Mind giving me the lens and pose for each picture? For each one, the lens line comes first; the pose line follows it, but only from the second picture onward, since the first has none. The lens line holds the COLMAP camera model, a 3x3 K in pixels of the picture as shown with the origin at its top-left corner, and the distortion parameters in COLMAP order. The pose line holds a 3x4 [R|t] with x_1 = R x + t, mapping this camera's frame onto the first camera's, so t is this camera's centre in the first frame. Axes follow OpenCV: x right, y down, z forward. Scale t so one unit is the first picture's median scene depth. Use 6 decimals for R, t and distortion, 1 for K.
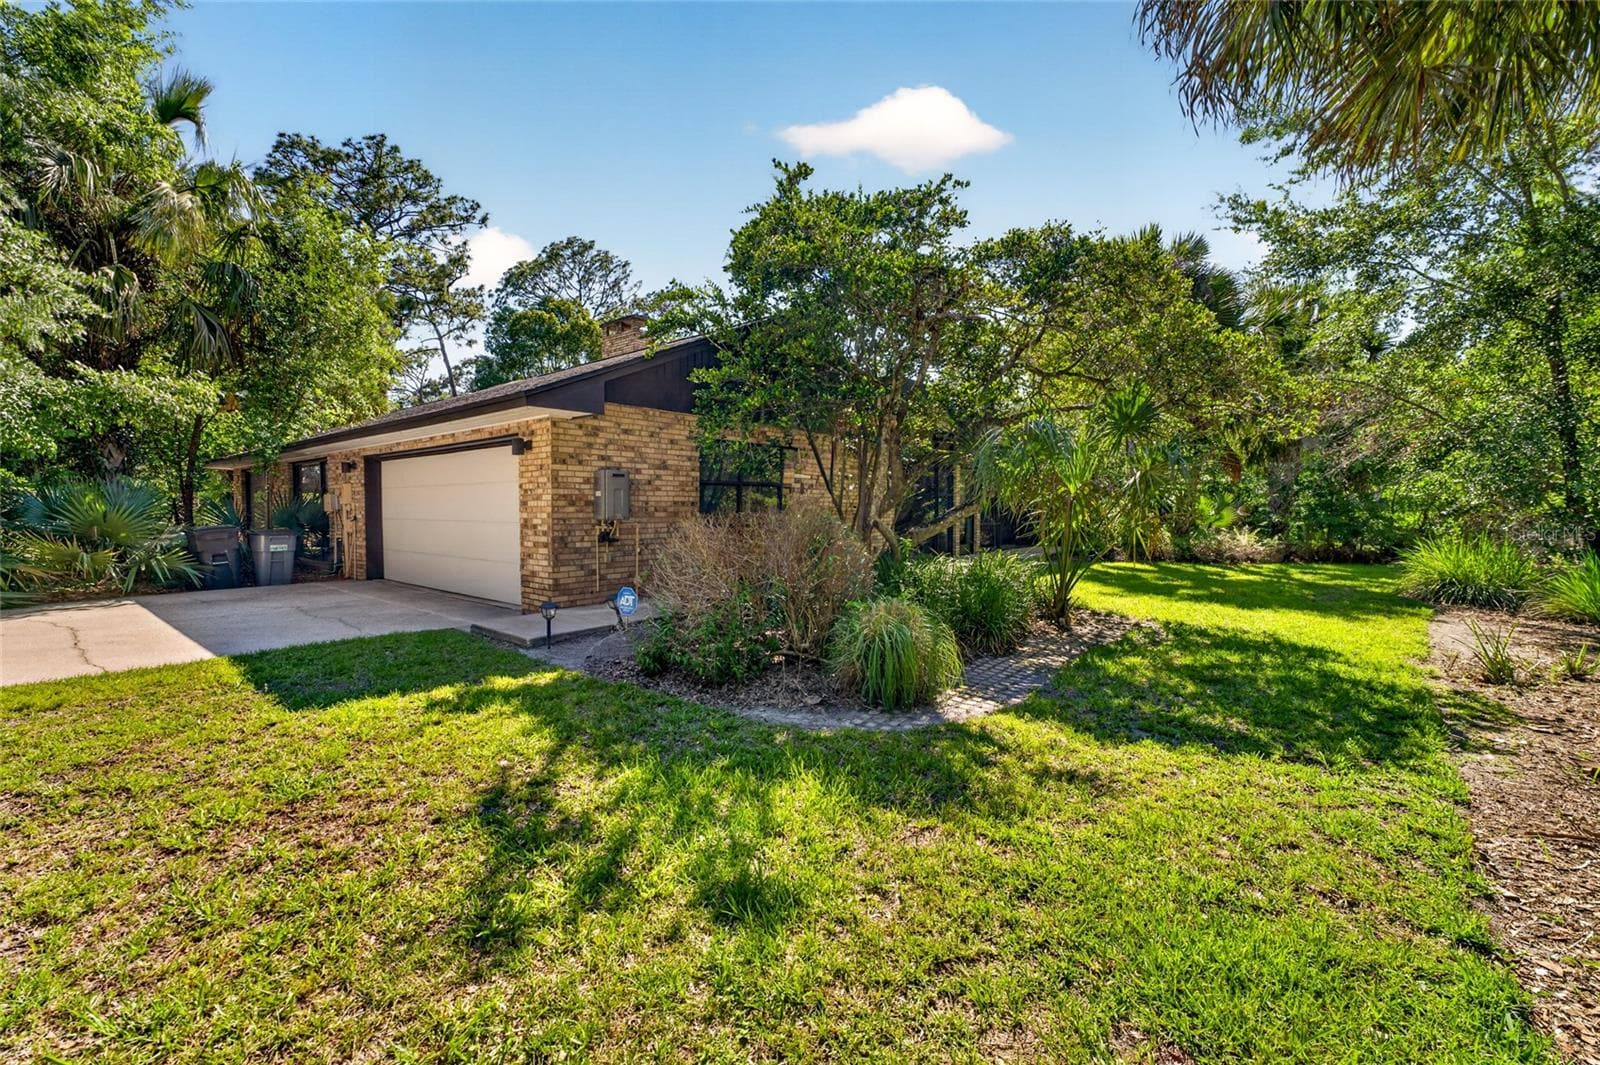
lens RADIAL K [[622.3, 0, 800.0], [0, 622.3, 532.5], [0, 0, 1]] dist [-0.030369, -0.000021]
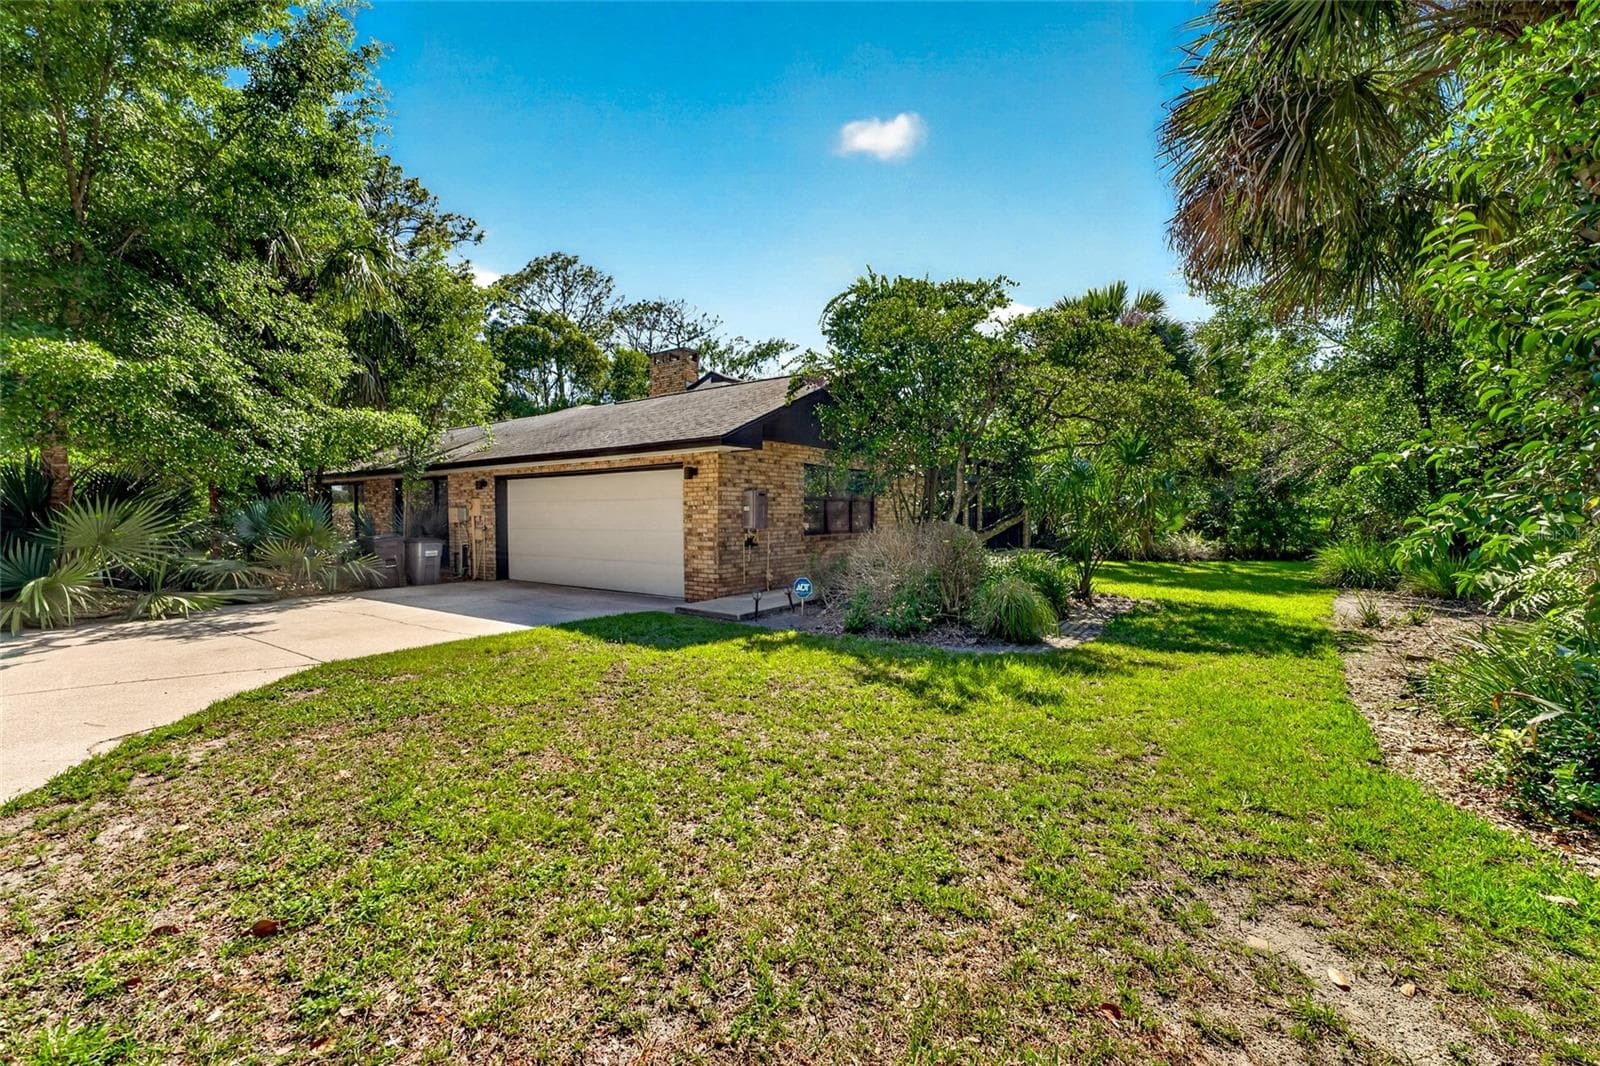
lens RADIAL K [[625.5, 0, 800.0], [0, 625.5, 533.0], [0, 0, 1]] dist [-0.038241, 0.000146]
pose [[0.996965, -0.006150, 0.077610, -0.236681], [0.006914, 0.999930, -0.009575, 0.001751], [-0.077545, 0.010083, 0.996938, -0.246911]]
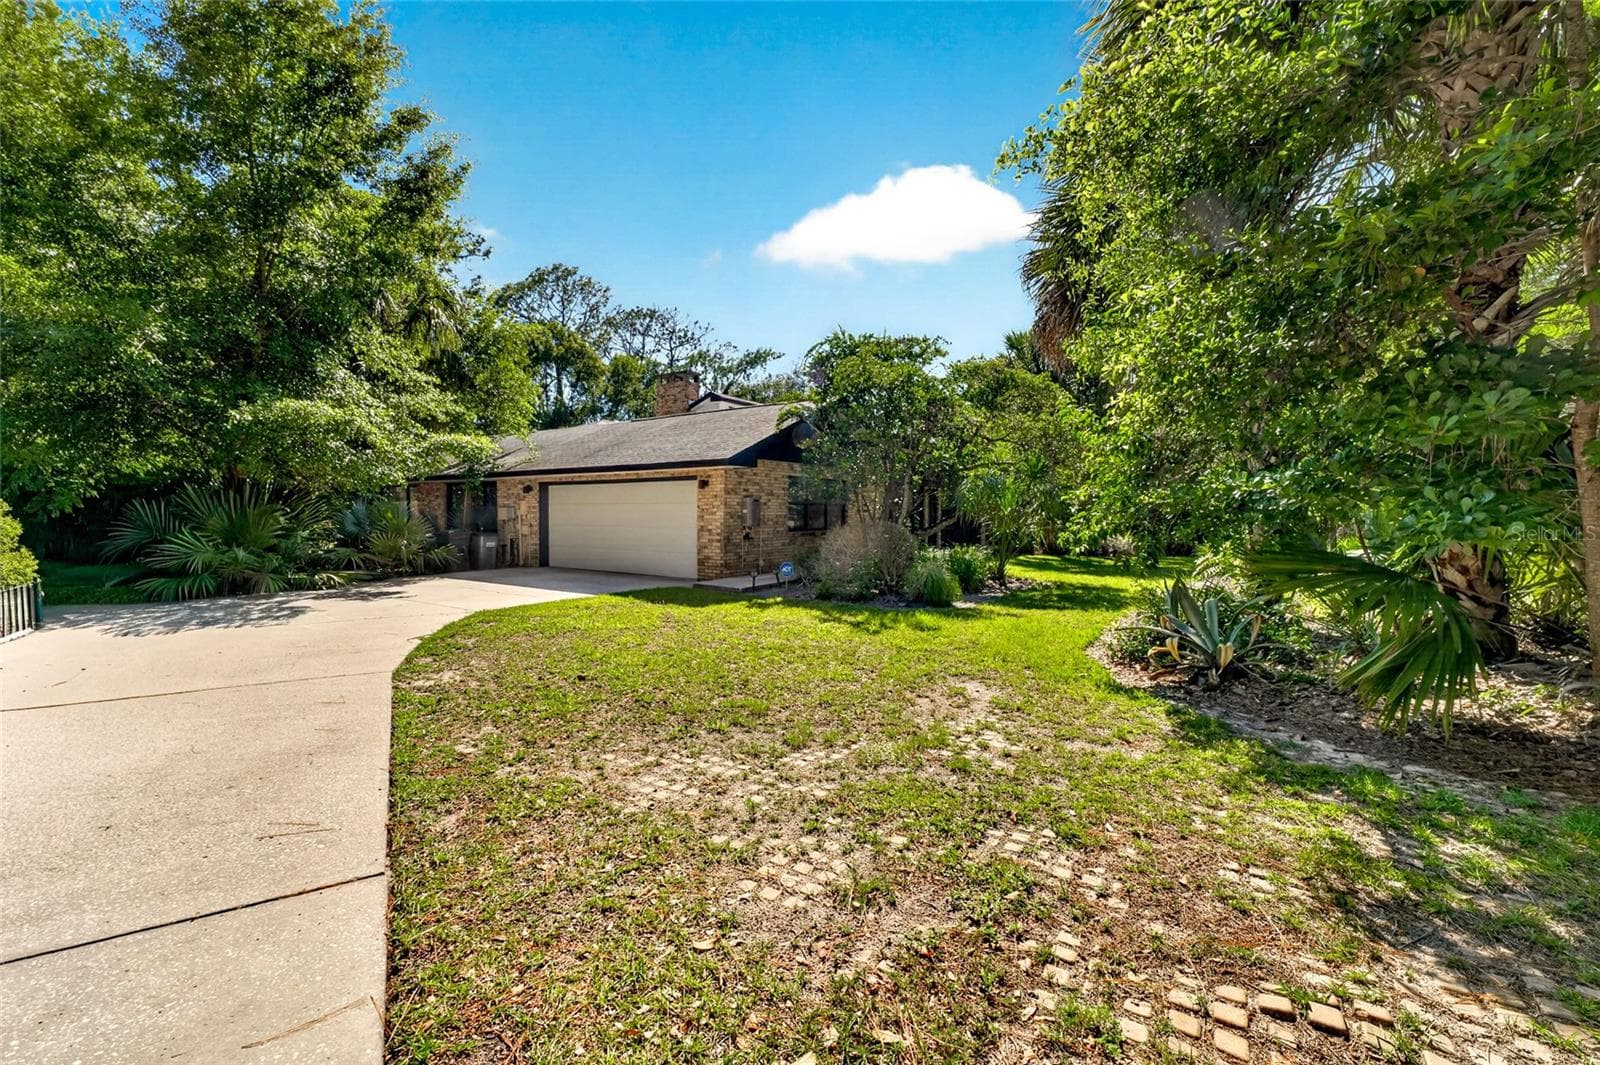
lens RADIAL K [[628.4, 0, 802.1], [0, 628.4, 522.6], [0, 0, 1]] dist [-0.055201, 0.000018]
pose [[0.994515, 0.000586, 0.104594, -0.262472], [0.001667, 0.999768, -0.021458, 0.005412], [-0.104583, 0.021515, 0.994283, -0.573296]]
